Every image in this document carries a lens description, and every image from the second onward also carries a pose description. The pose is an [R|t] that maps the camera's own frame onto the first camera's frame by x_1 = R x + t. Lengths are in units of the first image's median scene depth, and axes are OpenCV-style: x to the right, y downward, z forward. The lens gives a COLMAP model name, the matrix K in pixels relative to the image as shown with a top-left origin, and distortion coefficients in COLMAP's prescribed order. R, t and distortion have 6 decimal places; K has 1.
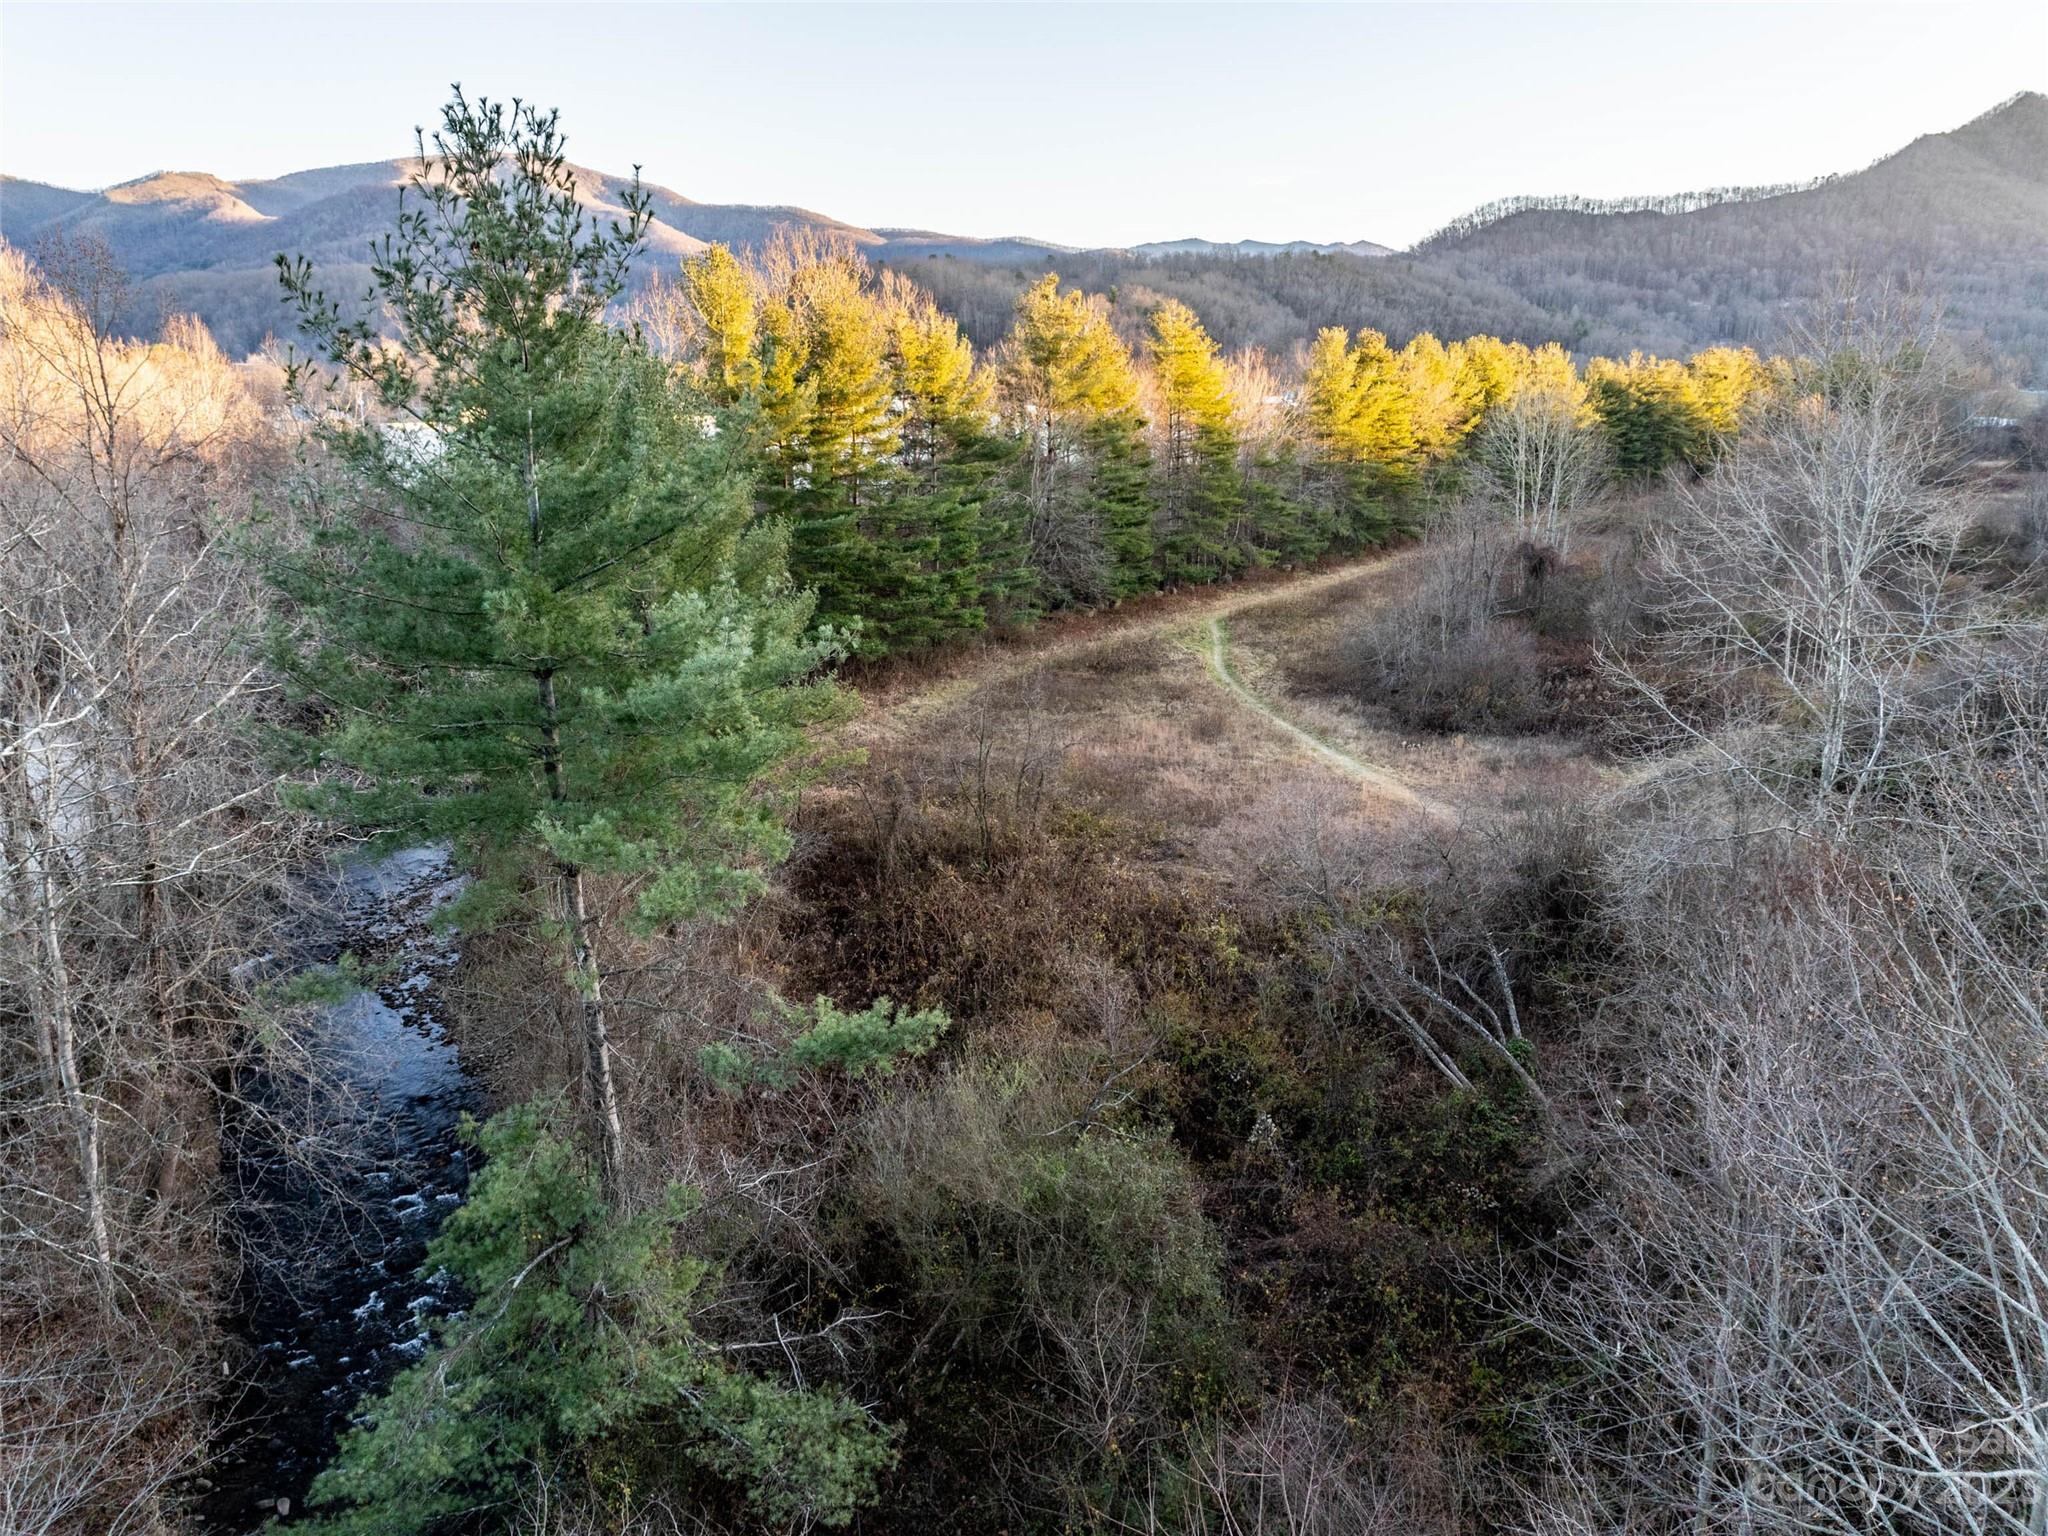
lens RADIAL K [[1450.3, 0, 1024.0], [0, 1450.3, 768.0], [0, 0, 1]] dist [-0.022165, -0.005119]
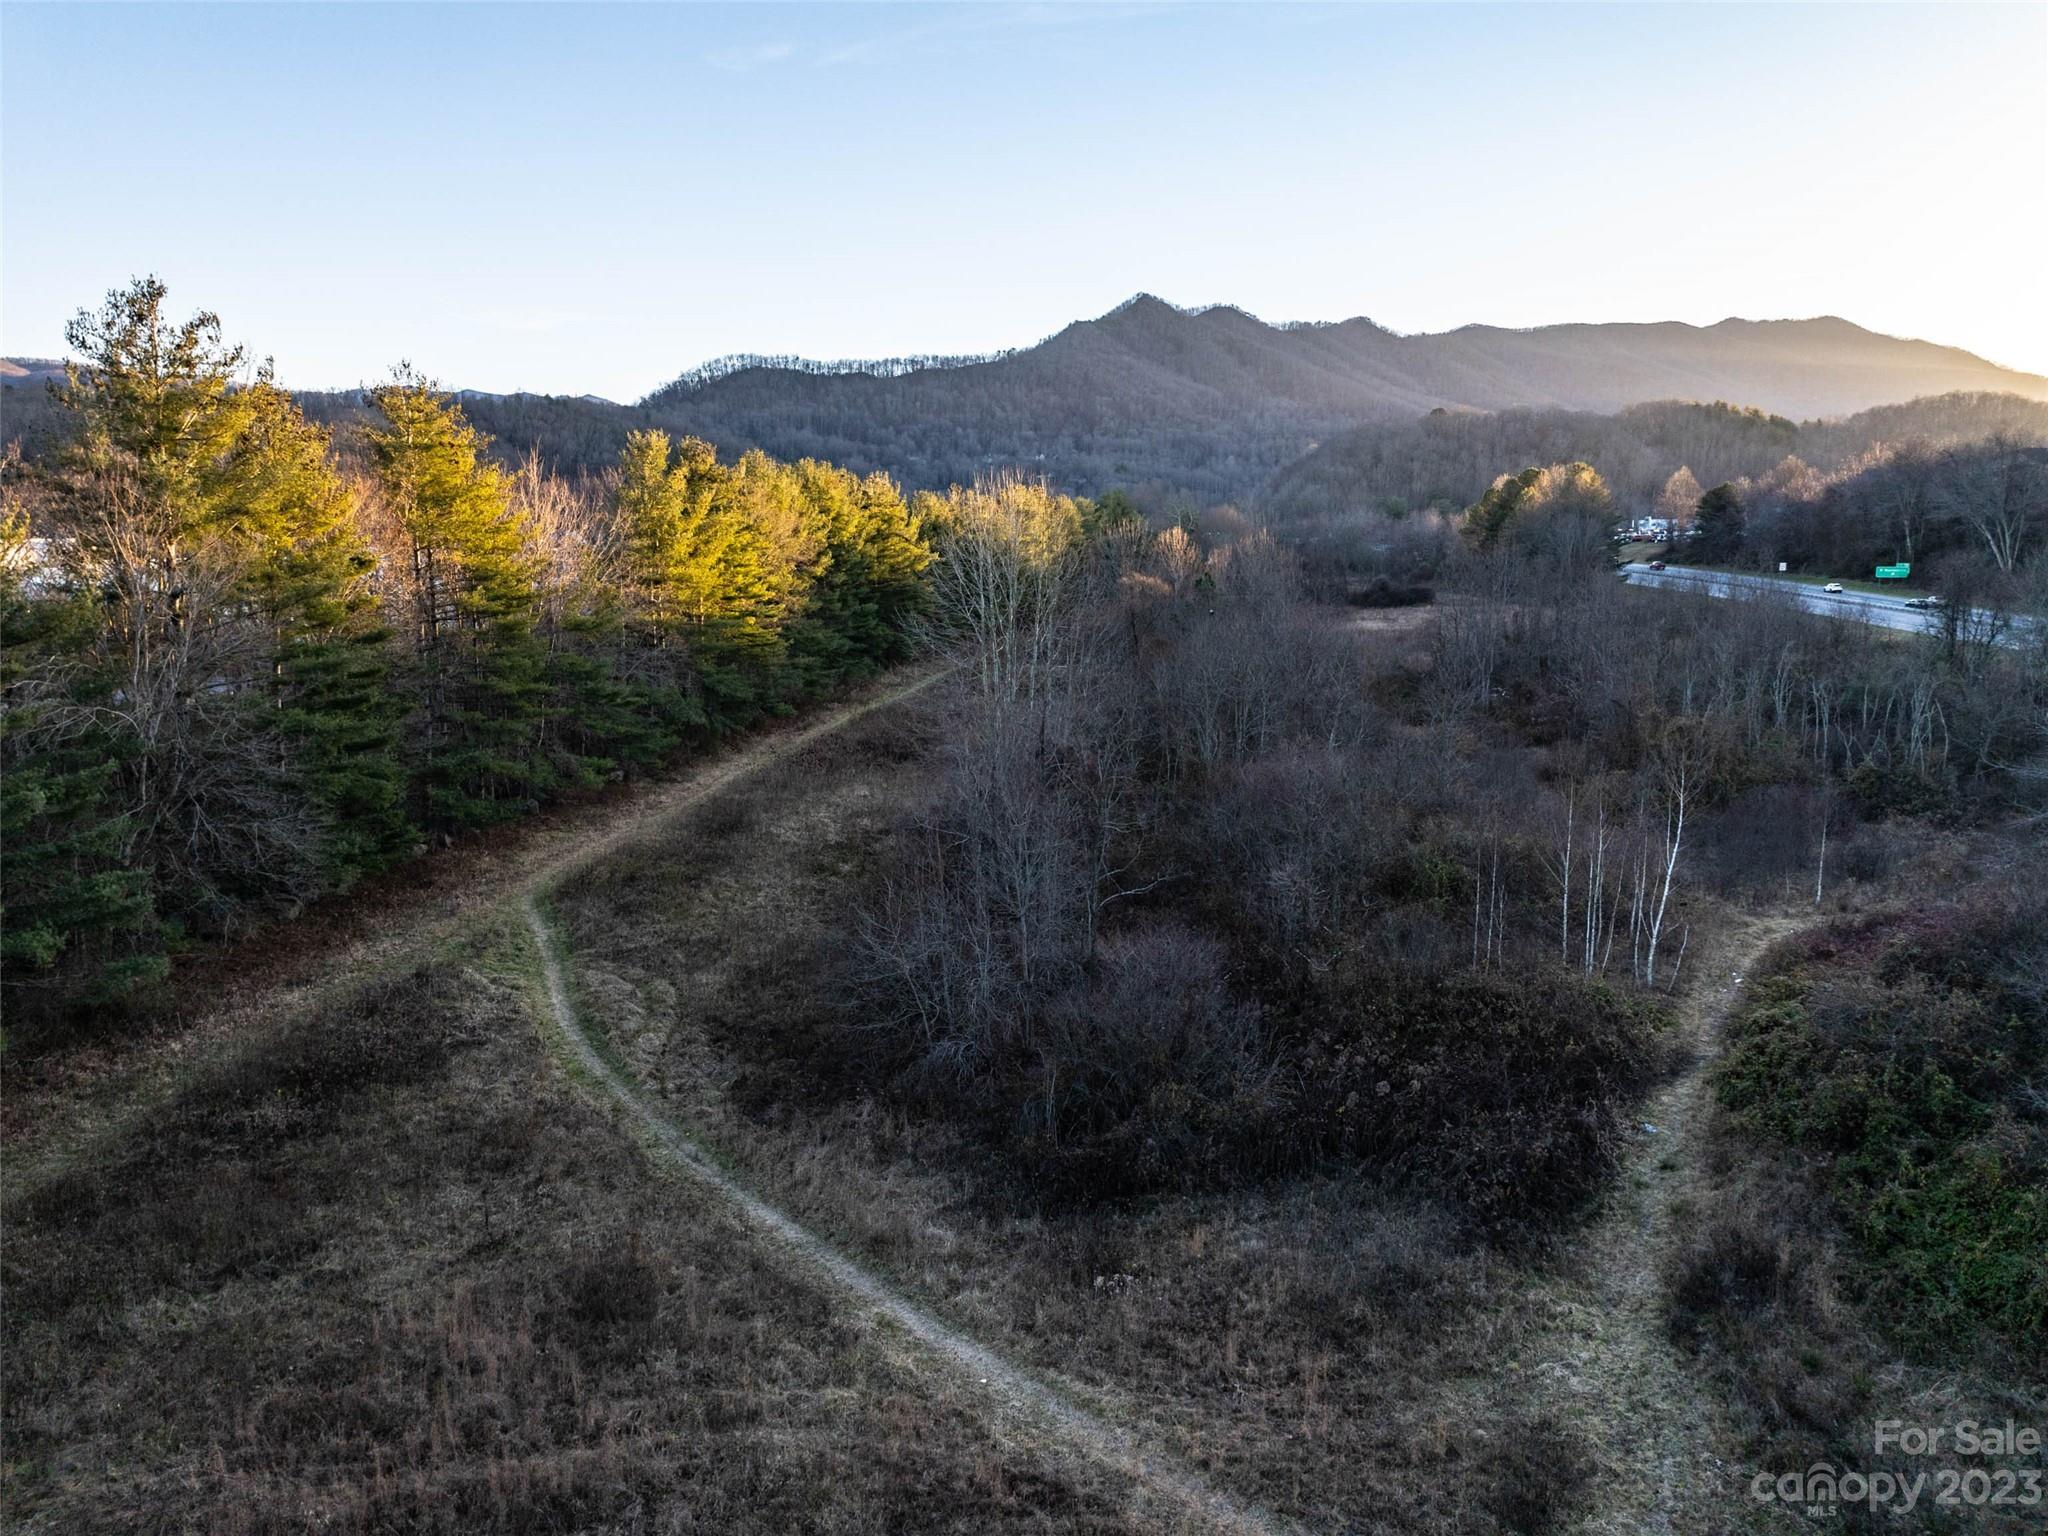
lens RADIAL K [[1454.1, 0, 1029.3], [0, 1454.1, 760.2], [0, 0, 1]] dist [-0.034136, -0.004441]
pose [[0.874072, -0.072186, 0.480403, 0.039853], [0.122053, 0.989810, -0.073341, -0.109931], [-0.470214, 0.122740, 0.873976, 0.485256]]
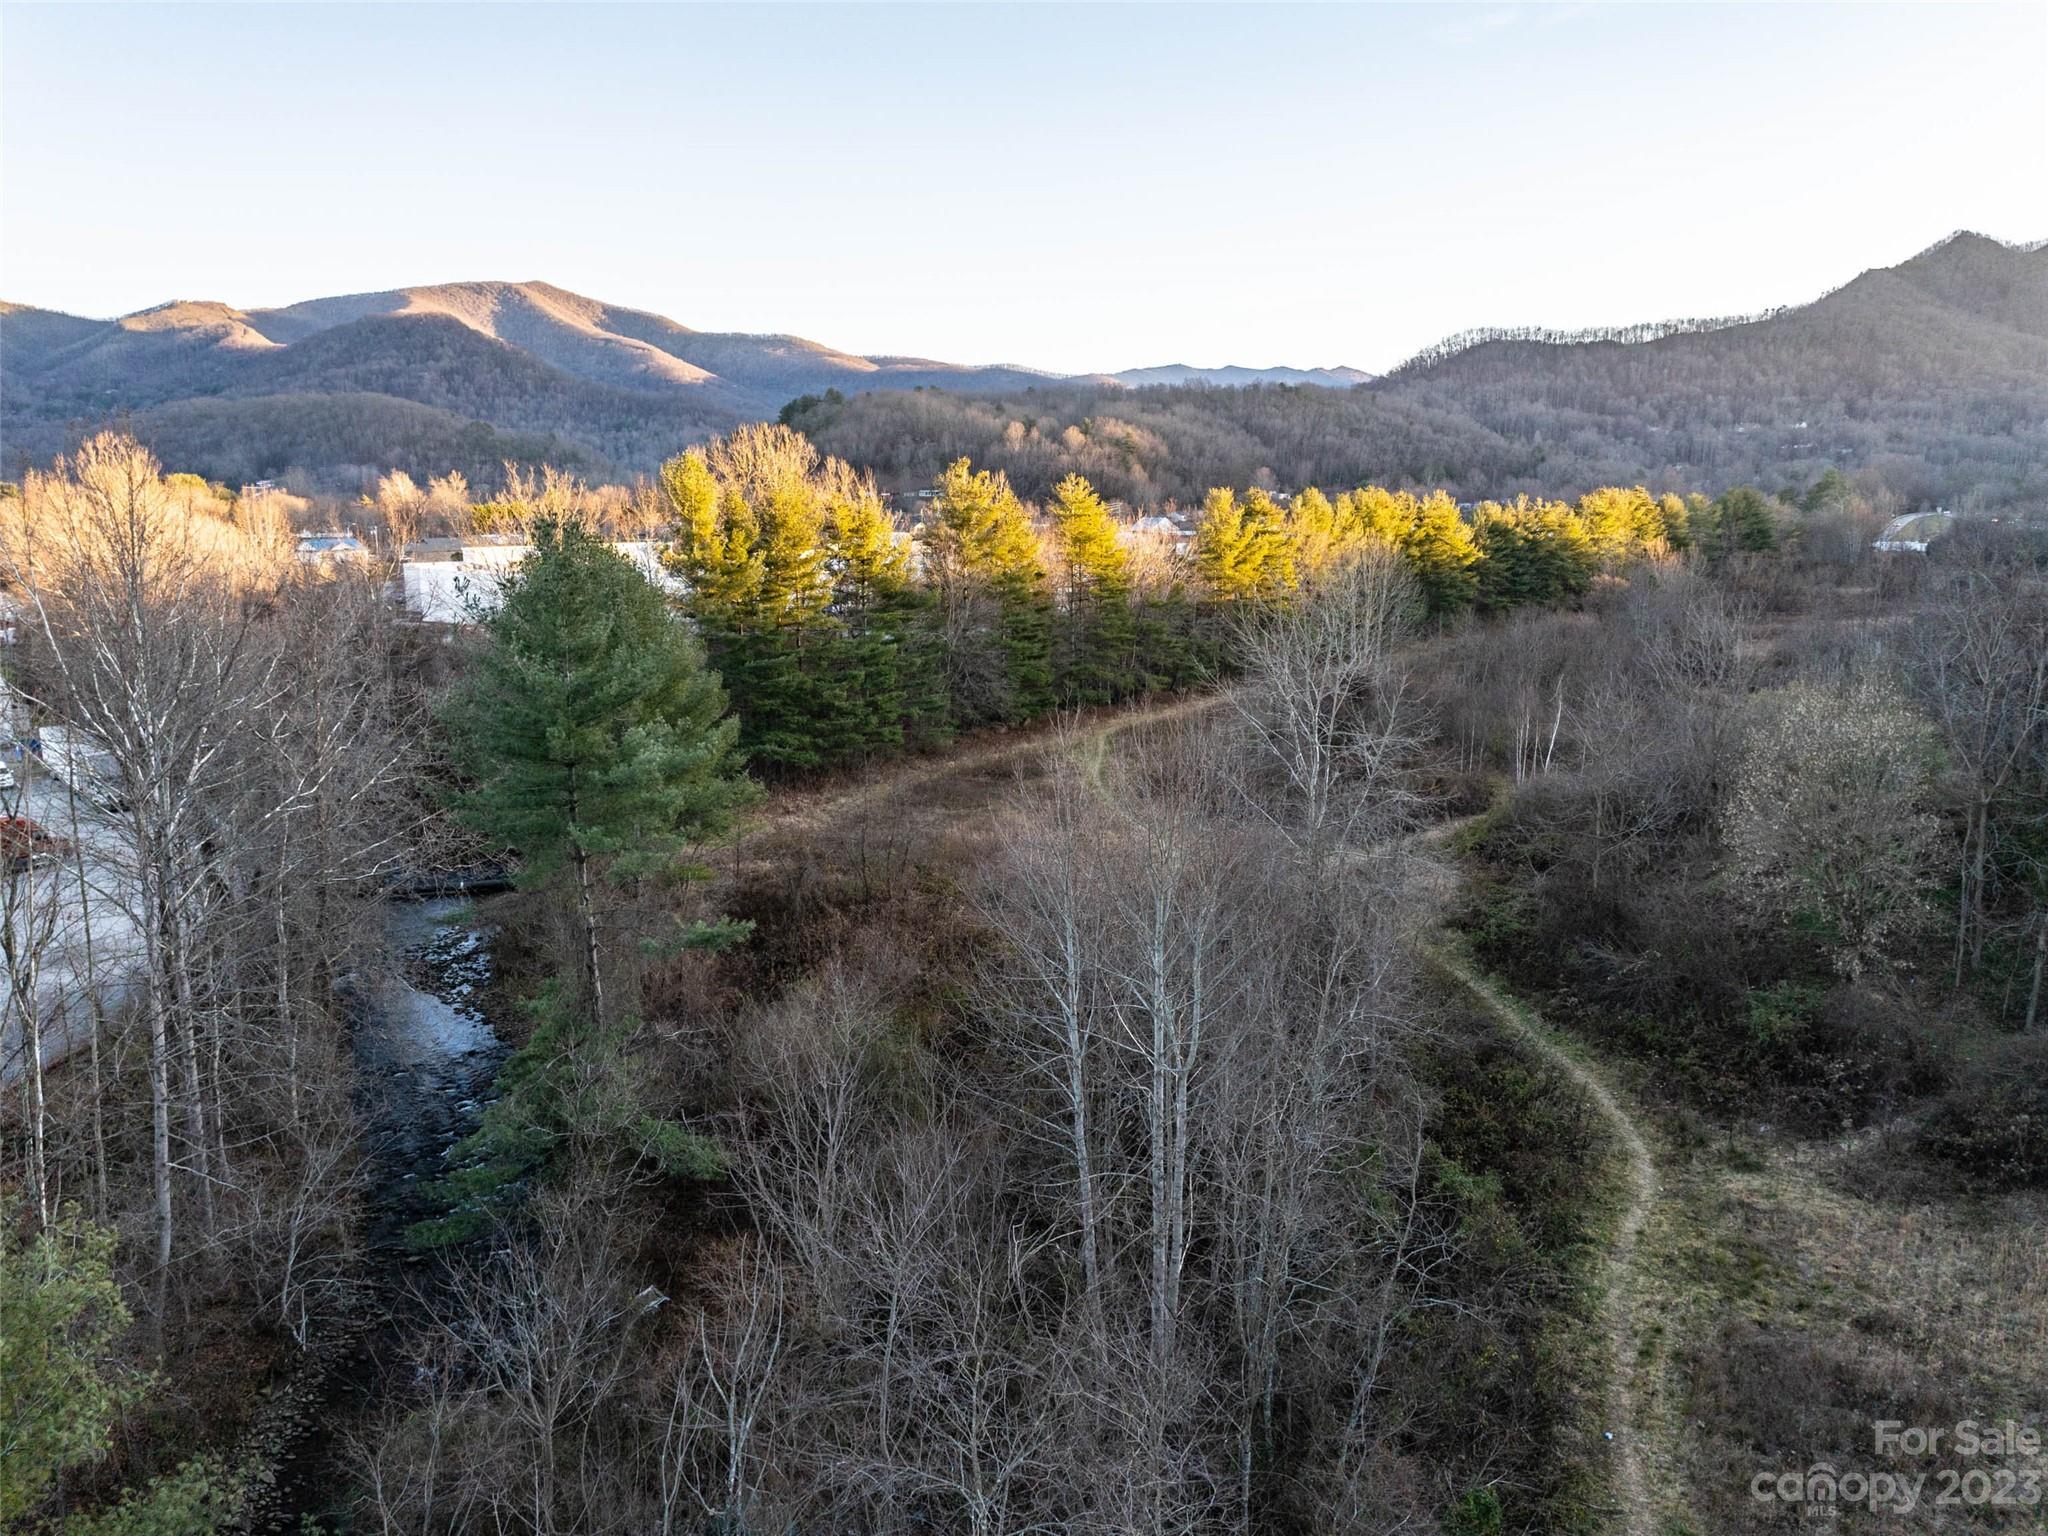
lens RADIAL K [[1448.3, 0, 1017.9], [0, 1448.3, 767.5], [0, 0, 1]] dist [-0.004880, -0.042626]
pose [[0.999996, -0.001595, 0.002168, 0.068973], [0.001761, 0.996913, -0.078497, 0.022774], [-0.002036, 0.078501, 0.996912, -0.240634]]
